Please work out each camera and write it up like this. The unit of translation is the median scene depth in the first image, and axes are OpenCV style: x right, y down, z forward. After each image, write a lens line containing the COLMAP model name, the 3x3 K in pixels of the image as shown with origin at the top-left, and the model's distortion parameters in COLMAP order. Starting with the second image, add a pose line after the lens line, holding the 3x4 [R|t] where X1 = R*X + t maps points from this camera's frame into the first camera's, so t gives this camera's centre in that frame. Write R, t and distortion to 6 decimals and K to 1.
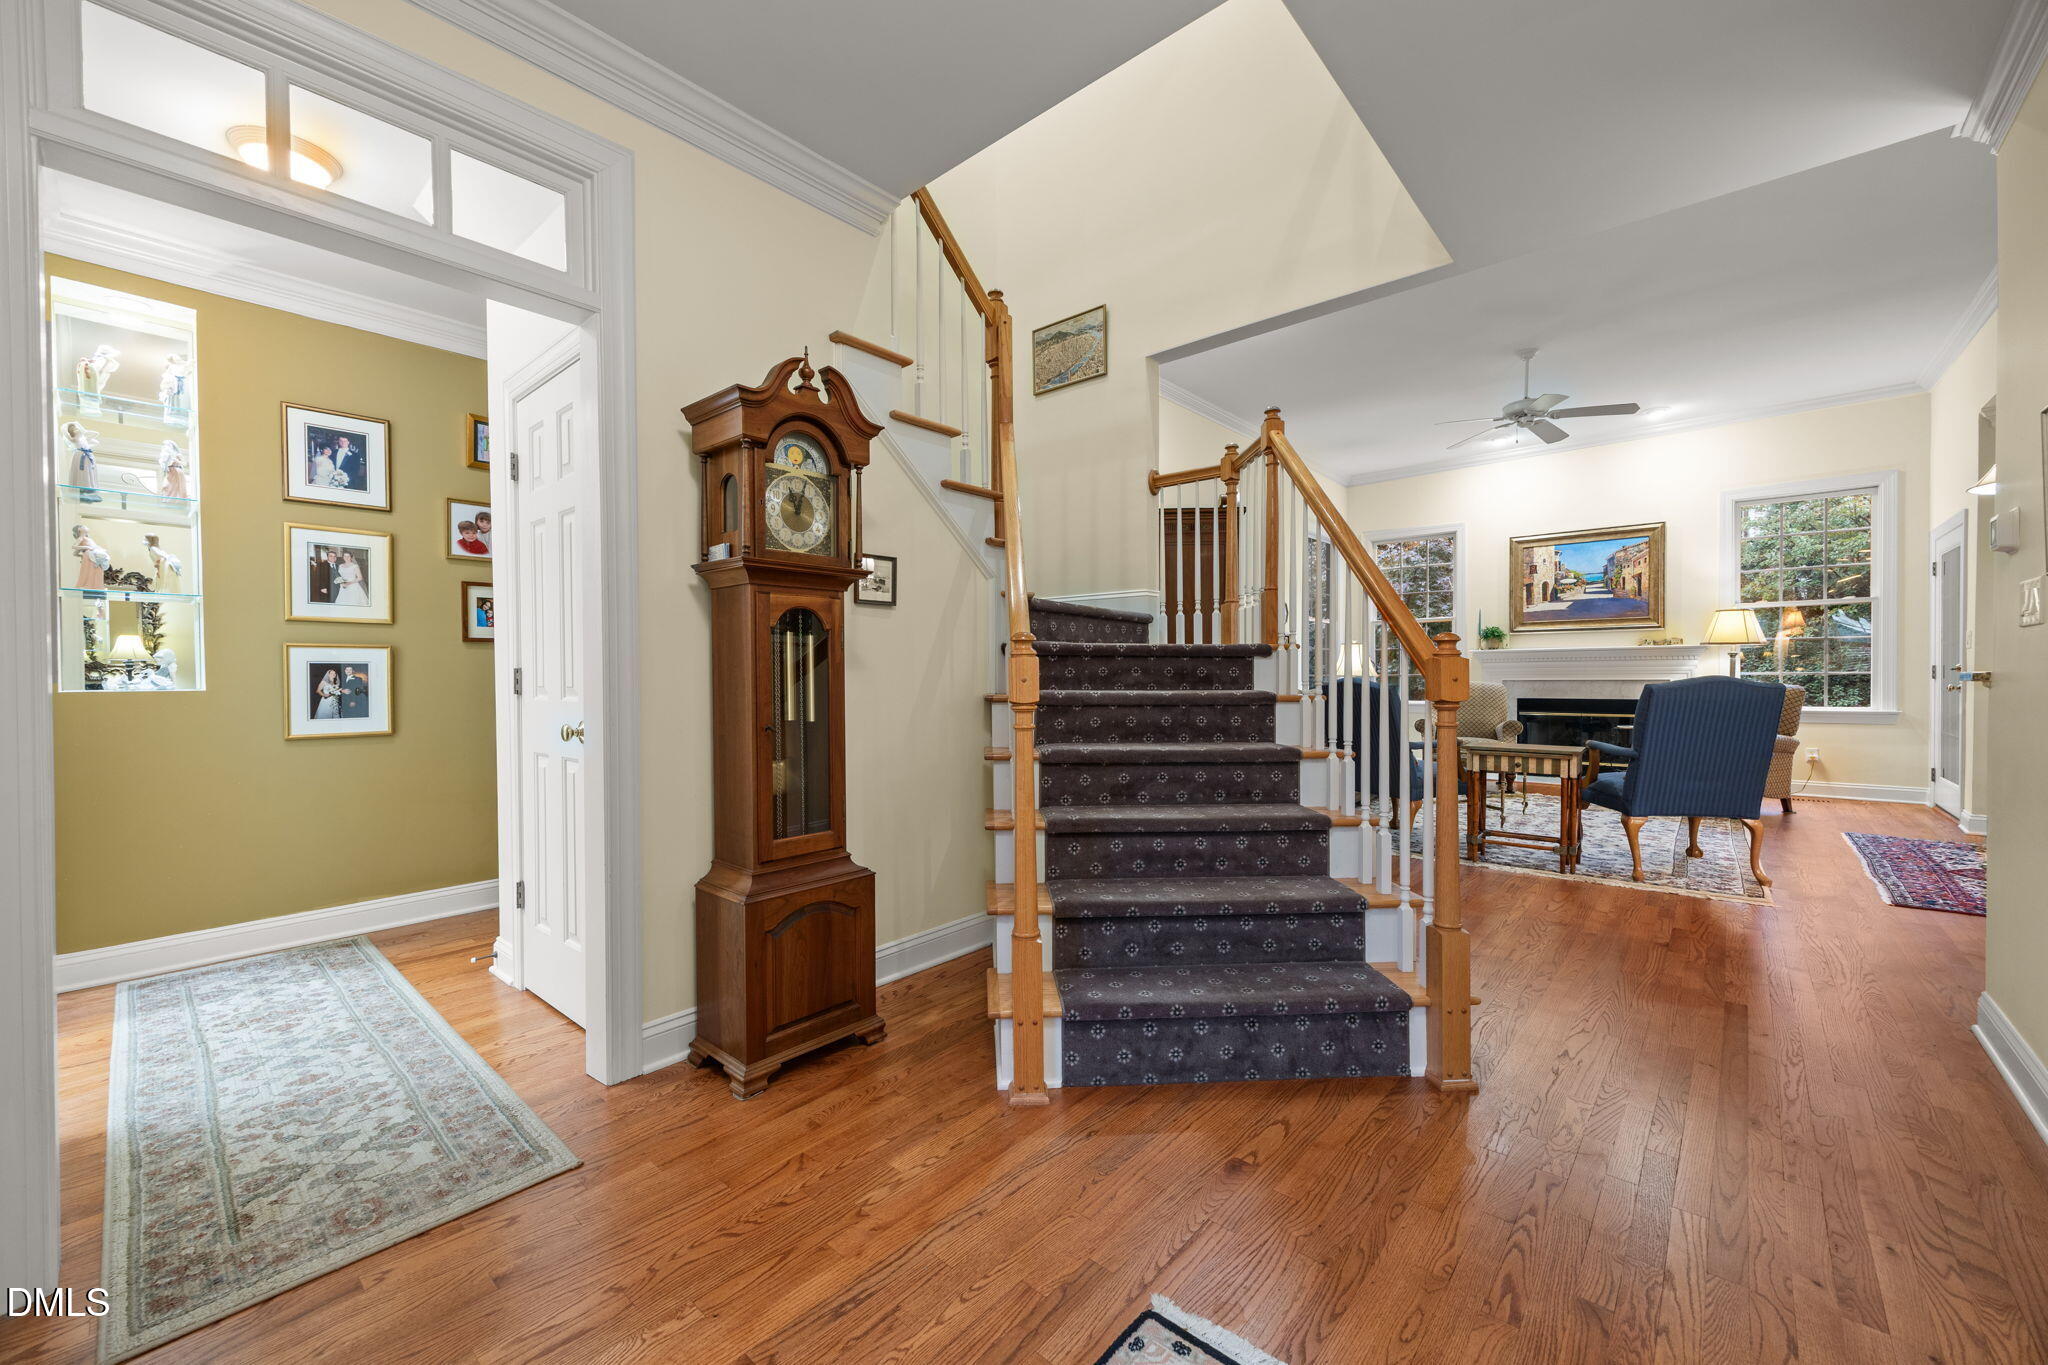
lens RADIAL K [[784.5, 0, 1024.0], [0, 784.5, 682.5], [0, 0, 1]] dist [-0.002597, -0.000126]
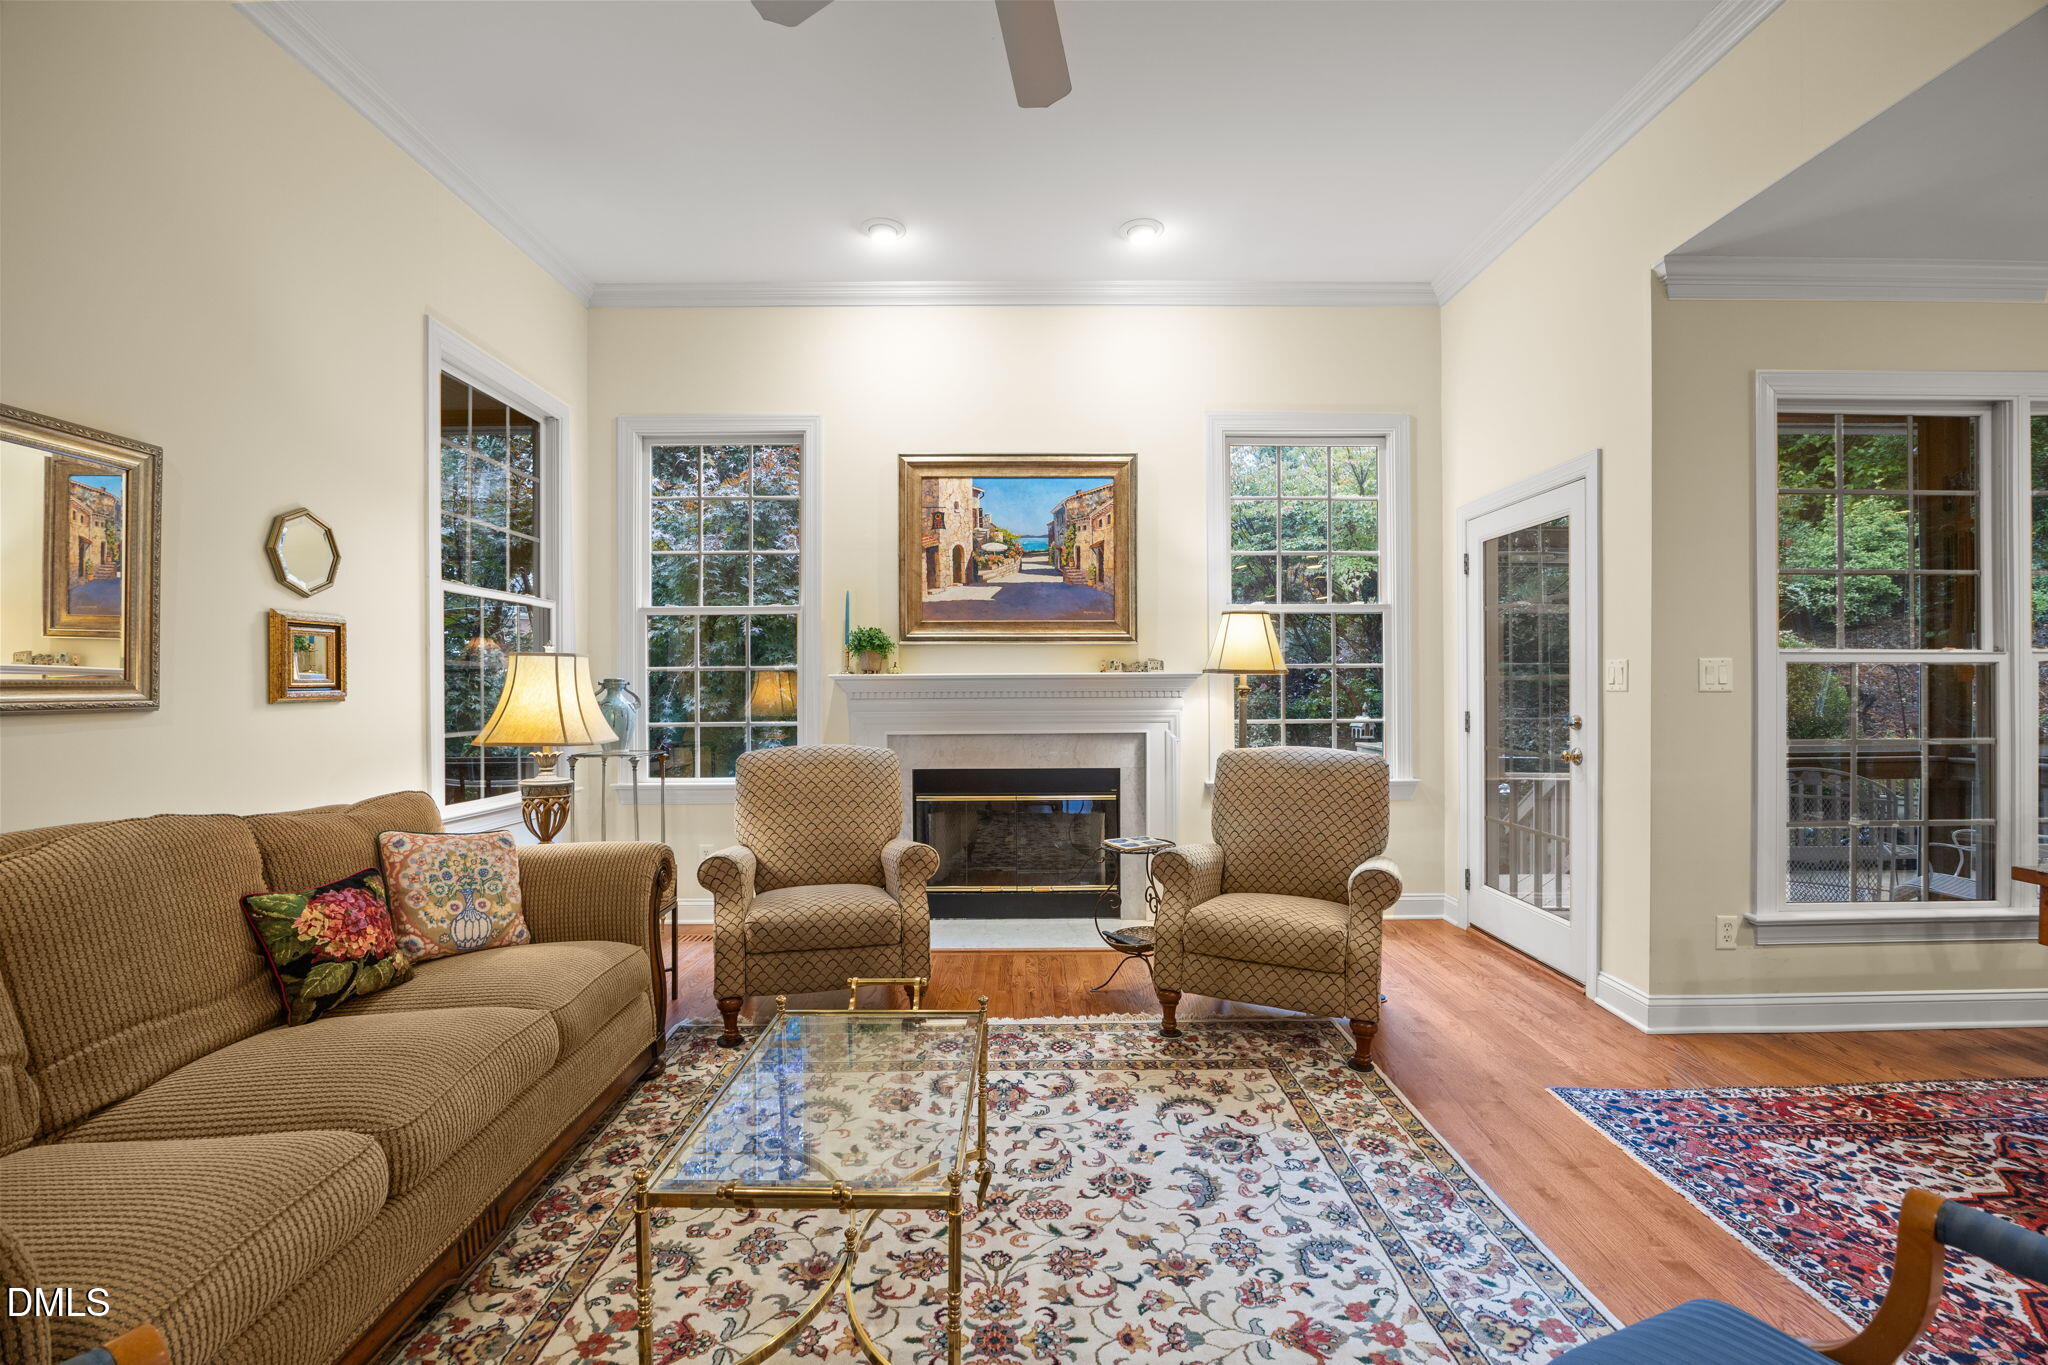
lens RADIAL K [[884.4, 0, 1024.0], [0, 884.4, 682.5], [0, 0, 1]] dist [-0.020680, 0.000244]
pose [[0.742950, 0.006247, 0.669318, 0.309076], [0.005890, 0.999857, -0.015870, -0.028267], [-0.669322, 0.015733, 0.742806, 0.542720]]
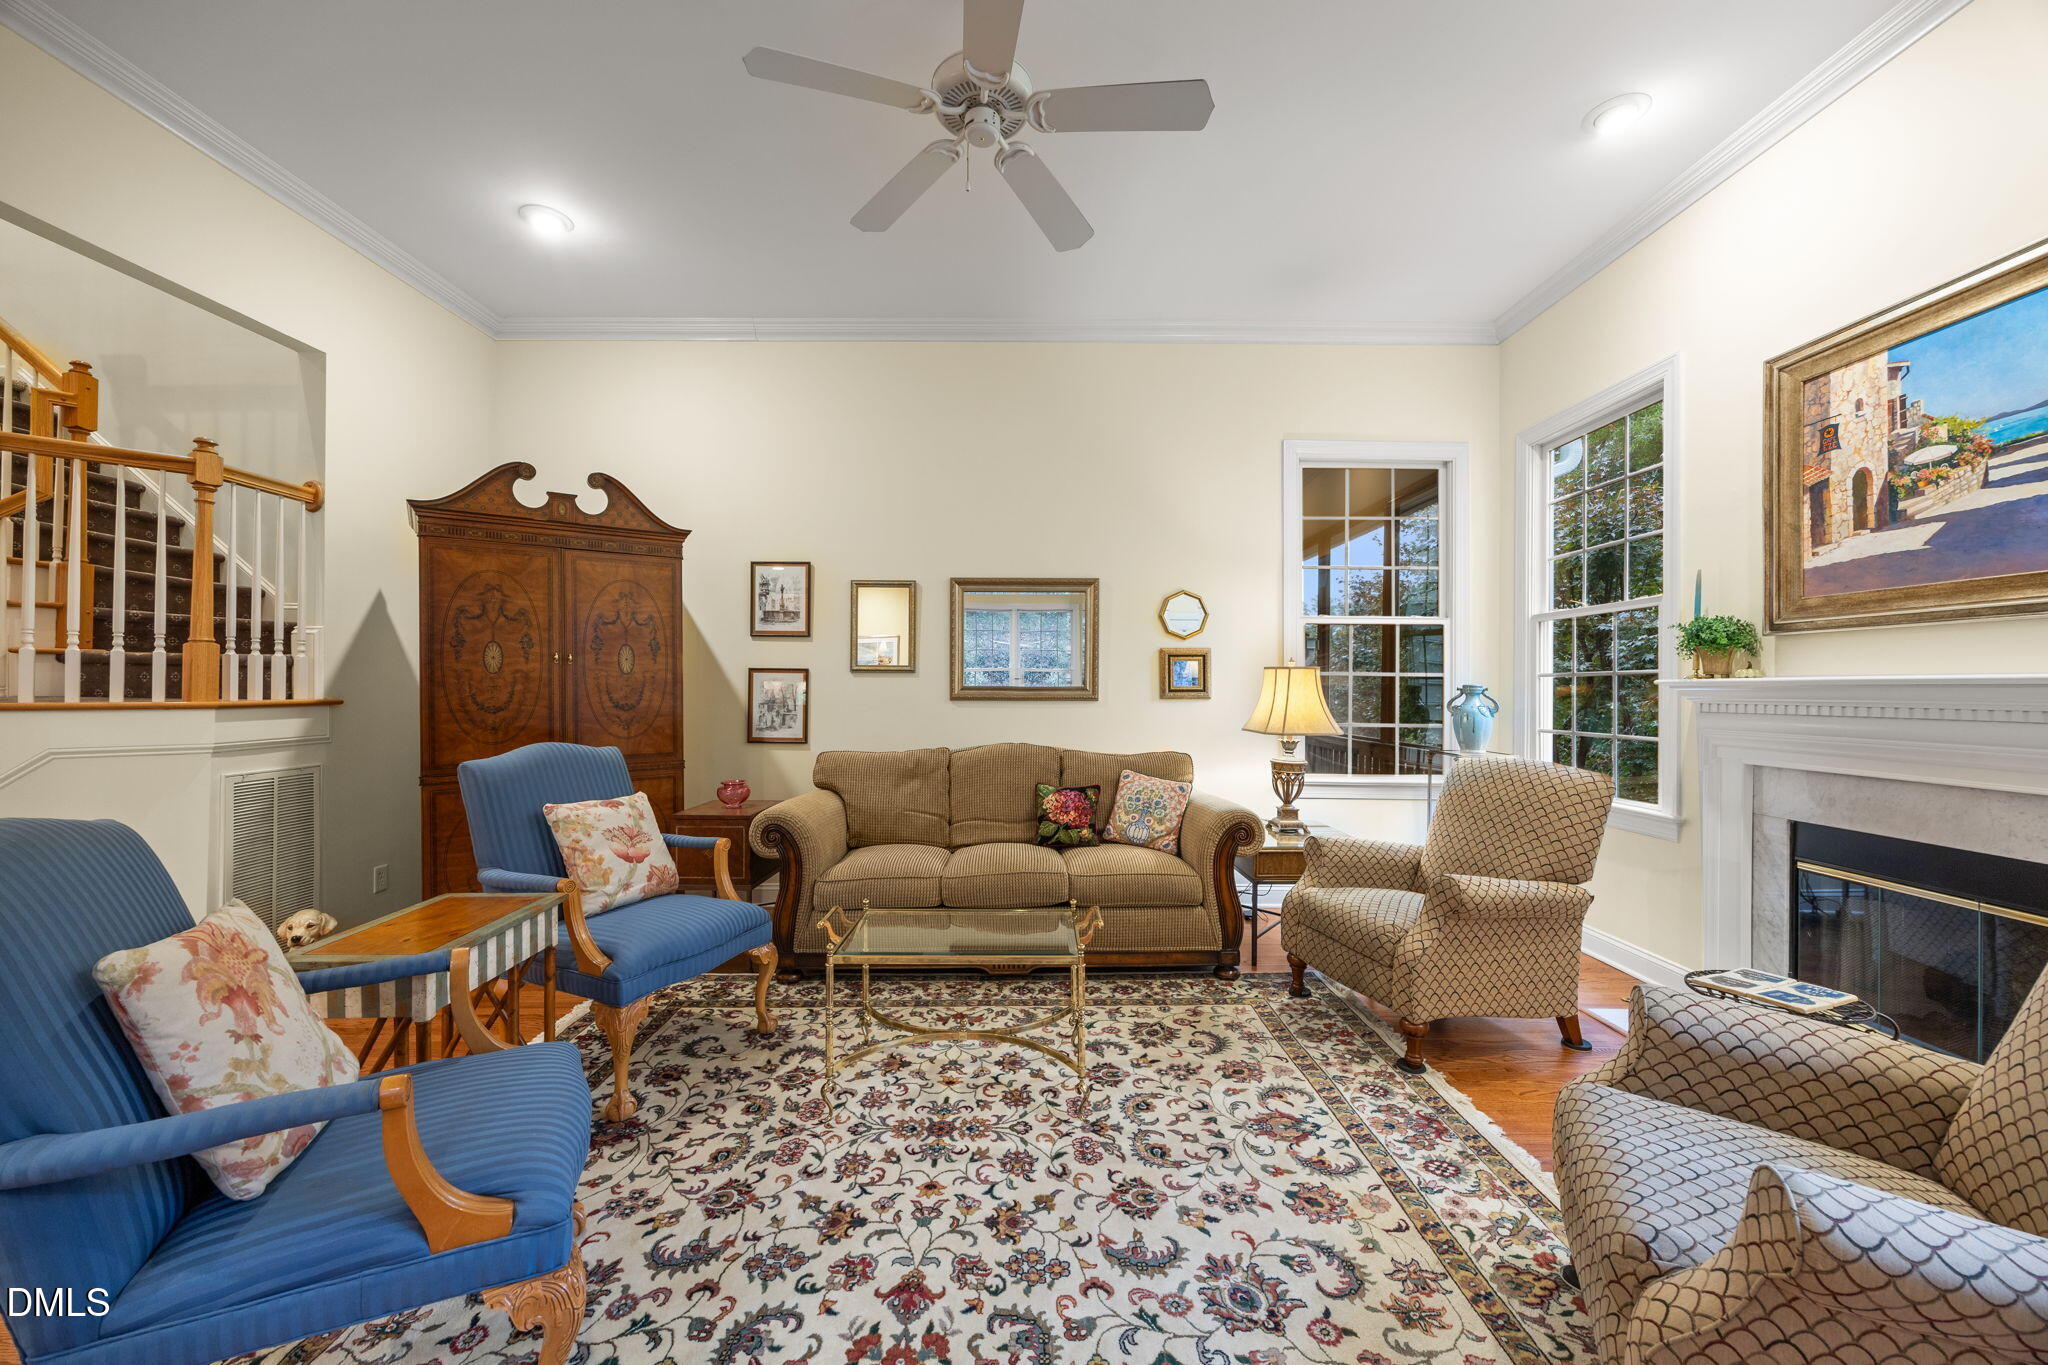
lens RADIAL K [[784.5, 0, 1024.0], [0, 784.5, 682.5], [0, 0, 1]] dist [-0.002597, -0.000126]
pose [[0.655409, 0.006159, -0.755249, 0.692661], [-0.017497, 0.999822, -0.007030, -0.033477], [0.755072, 0.017822, 0.655400, 0.540186]]
